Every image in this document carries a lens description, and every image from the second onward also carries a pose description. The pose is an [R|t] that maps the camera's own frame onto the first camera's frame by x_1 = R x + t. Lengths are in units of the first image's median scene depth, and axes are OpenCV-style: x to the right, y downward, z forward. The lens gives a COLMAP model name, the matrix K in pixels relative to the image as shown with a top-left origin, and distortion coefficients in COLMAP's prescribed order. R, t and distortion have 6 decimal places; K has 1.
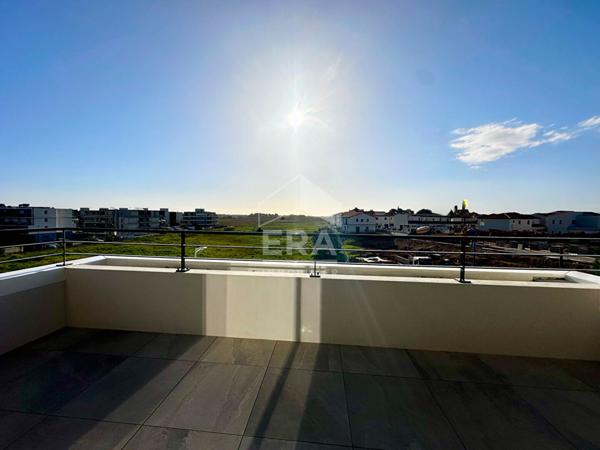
lens RADIAL K [[238.0, 0, 299.3], [0, 238.0, 223.3], [0, 0, 1]] dist [0.000657, 0.000121]
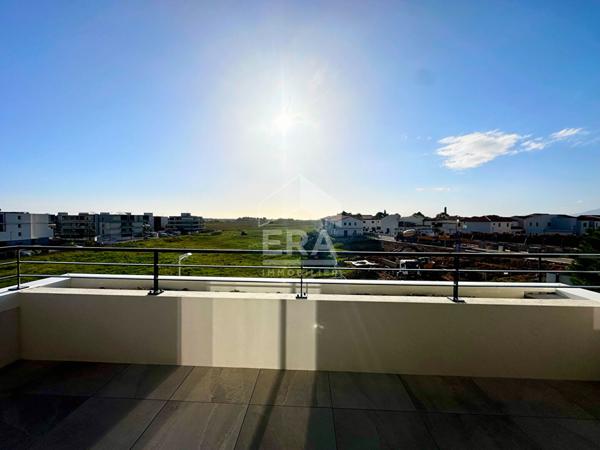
lens RADIAL K [[238.0, 0, 299.3], [0, 238.0, 223.3], [0, 0, 1]] dist [0.000657, 0.000121]
pose [[0.998807, -0.006898, 0.048349, 0.002915], [0.007630, 0.999859, -0.014987, -0.010035], [-0.048239, 0.015338, 0.998718, 0.013466]]
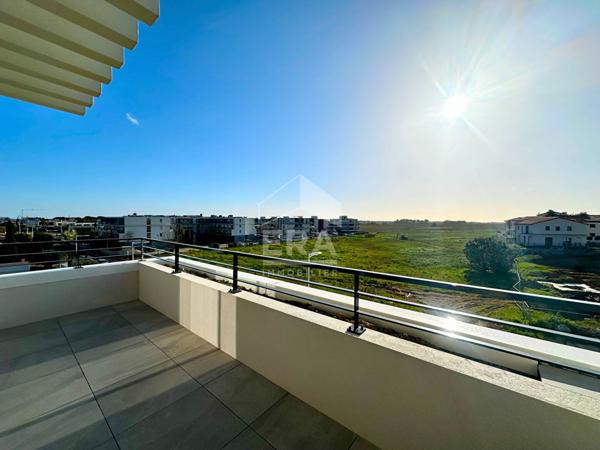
lens RADIAL K [[238.0, 0, 299.3], [0, 238.0, 223.3], [0, 0, 1]] dist [0.000657, 0.000121]
pose [[0.832027, -0.001535, -0.554733, 0.170538], [-0.013497, 0.999644, -0.023010, -0.010402], [0.554571, 0.026632, 0.831710, 0.053710]]
